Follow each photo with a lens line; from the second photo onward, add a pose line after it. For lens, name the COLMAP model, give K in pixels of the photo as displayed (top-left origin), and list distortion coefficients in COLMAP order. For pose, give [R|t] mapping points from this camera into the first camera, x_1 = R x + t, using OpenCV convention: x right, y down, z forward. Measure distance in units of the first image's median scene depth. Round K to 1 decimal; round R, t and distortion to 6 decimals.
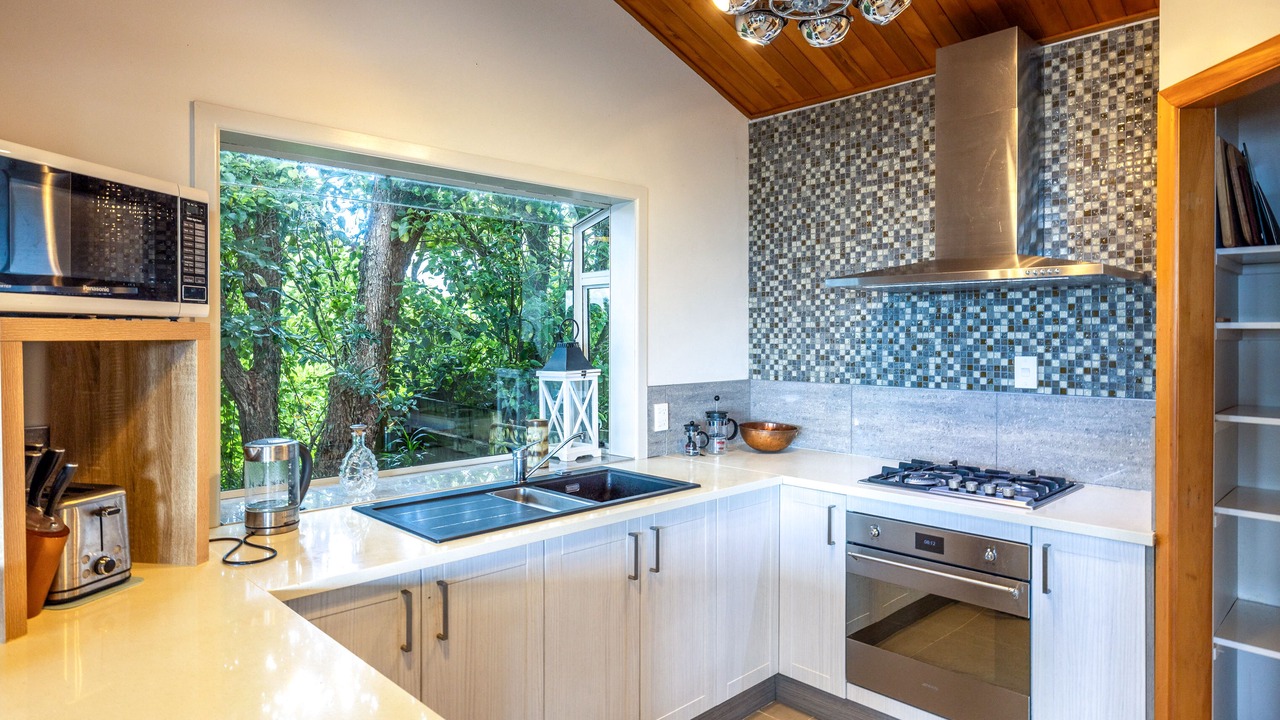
lens RADIAL K [[759.3, 0, 643.0], [0, 759.3, 349.5], [0, 0, 1]] dist [-0.003494, 0.000137]
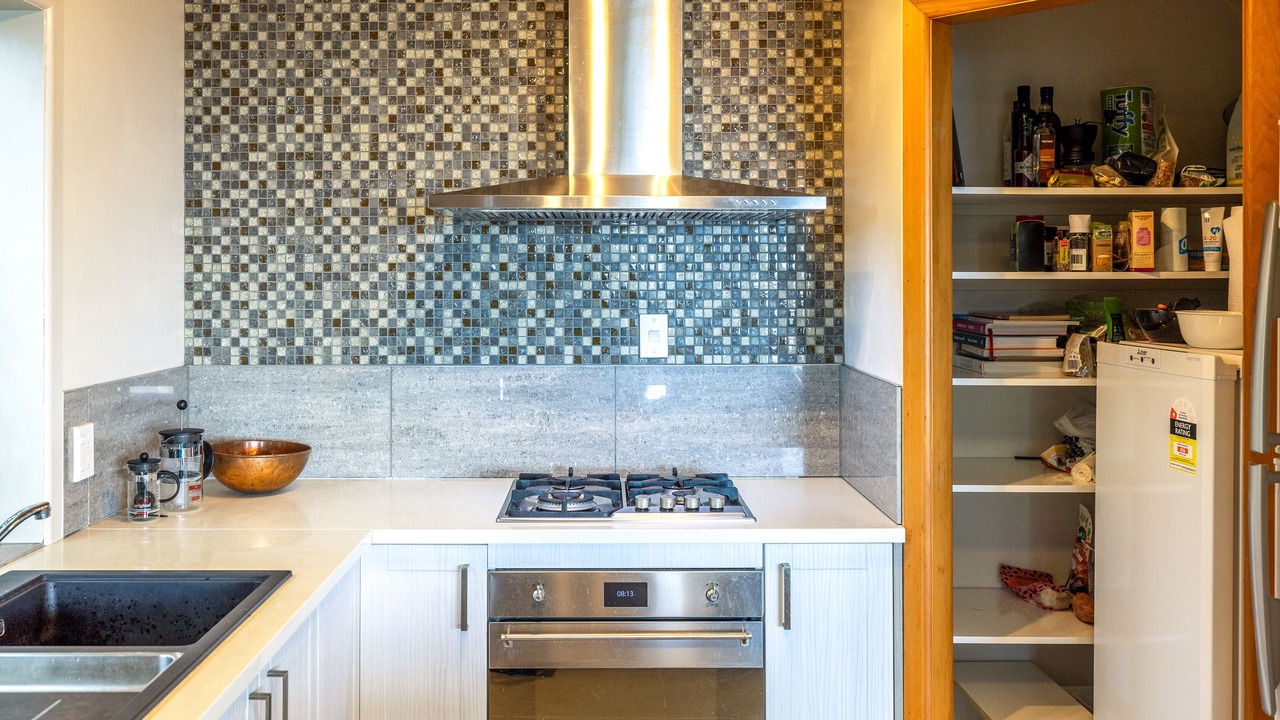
lens RADIAL K [[1141.9, 0, 614.8], [0, 1141.9, 287.1], [0, 0, 1]] dist [-0.003226, -0.005323]
pose [[0.689067, -0.005390, 0.724678, -0.281476], [0.013789, 0.999889, -0.005674, -0.009908], [-0.724567, 0.013902, 0.689065, 0.234336]]
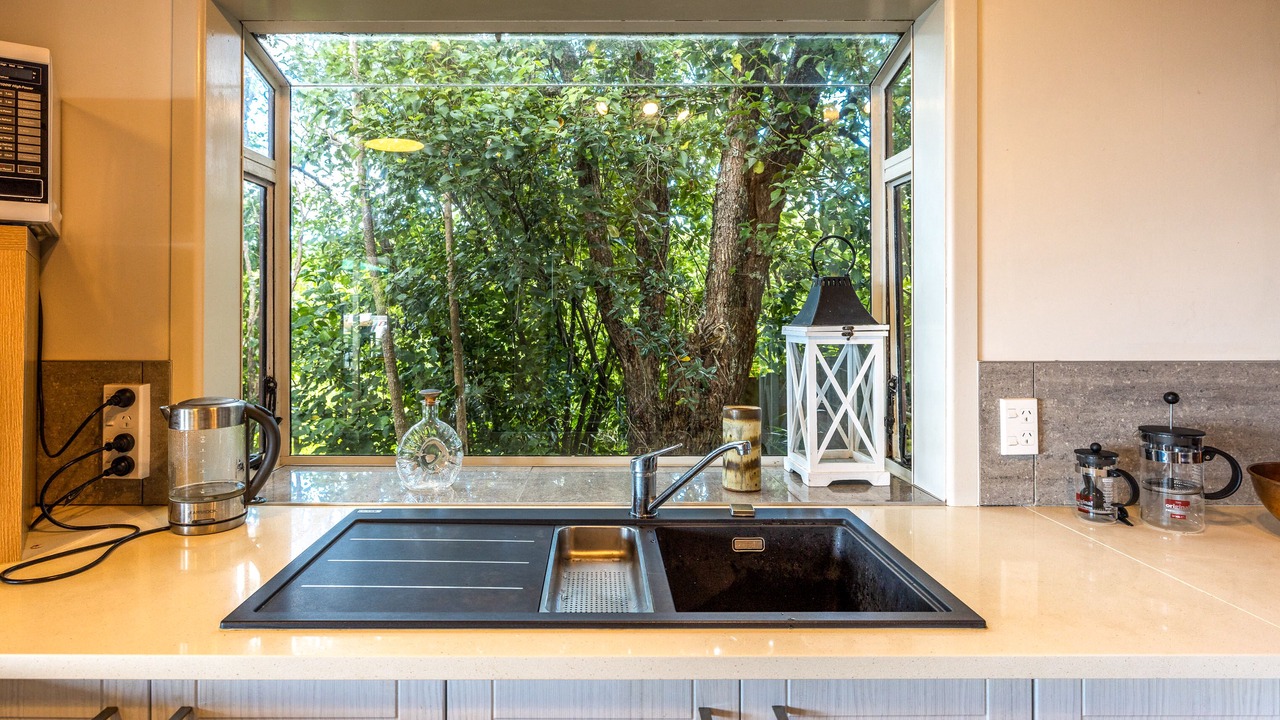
lens RADIAL K [[699.6, 0, 608.3], [0, 699.6, 313.1], [0, 0, 1]] dist [-0.007878, -0.001866]
pose [[0.713436, 0.005859, -0.700696, 0.150544], [-0.013115, 0.999902, -0.004993, 0.022774], [0.700598, 0.012752, 0.713443, 0.507308]]
